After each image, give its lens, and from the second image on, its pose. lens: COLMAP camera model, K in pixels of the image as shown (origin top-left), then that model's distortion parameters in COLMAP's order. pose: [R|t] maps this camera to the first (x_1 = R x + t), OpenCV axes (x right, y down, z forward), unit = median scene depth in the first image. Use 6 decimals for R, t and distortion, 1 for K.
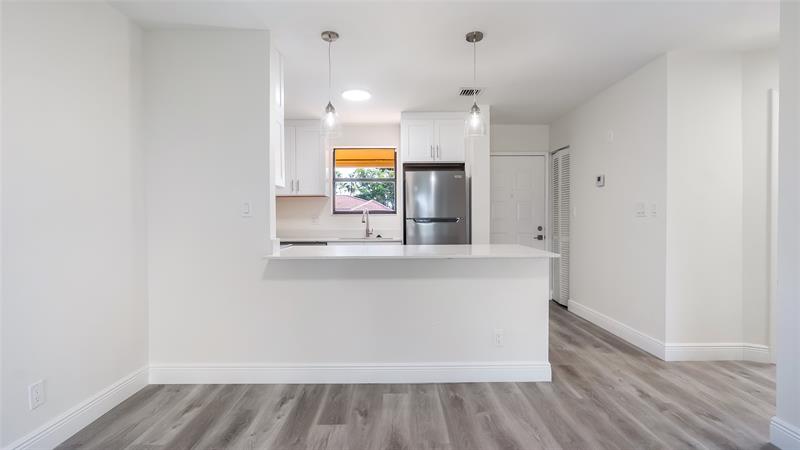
lens RADIAL K [[374.8, 0, 400.5], [0, 374.8, 223.2], [0, 0, 1]] dist [-0.001242, -0.000161]
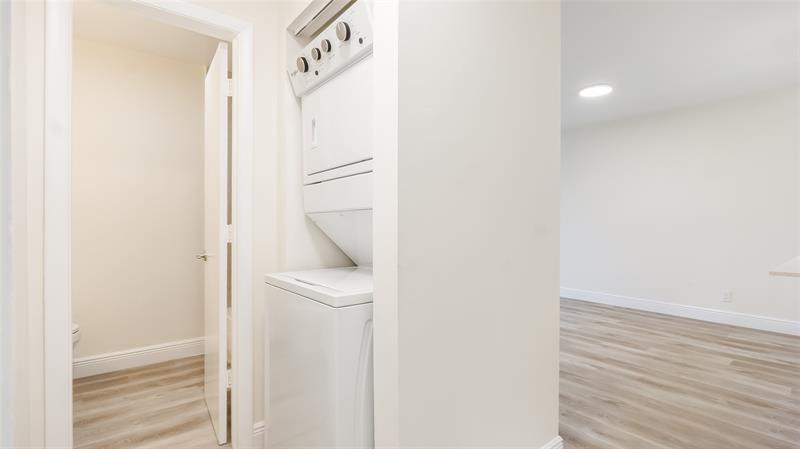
lens RADIAL K [[374.8, 0, 400.6], [0, 374.8, 222.7], [0, 0, 1]] dist [-0.001242, -0.000161]
pose [[-0.796123, 0.006333, -0.605102, 1.669536], [-0.003120, 0.999889, 0.014570, -0.023546], [0.605127, 0.013488, -0.796015, 1.330333]]
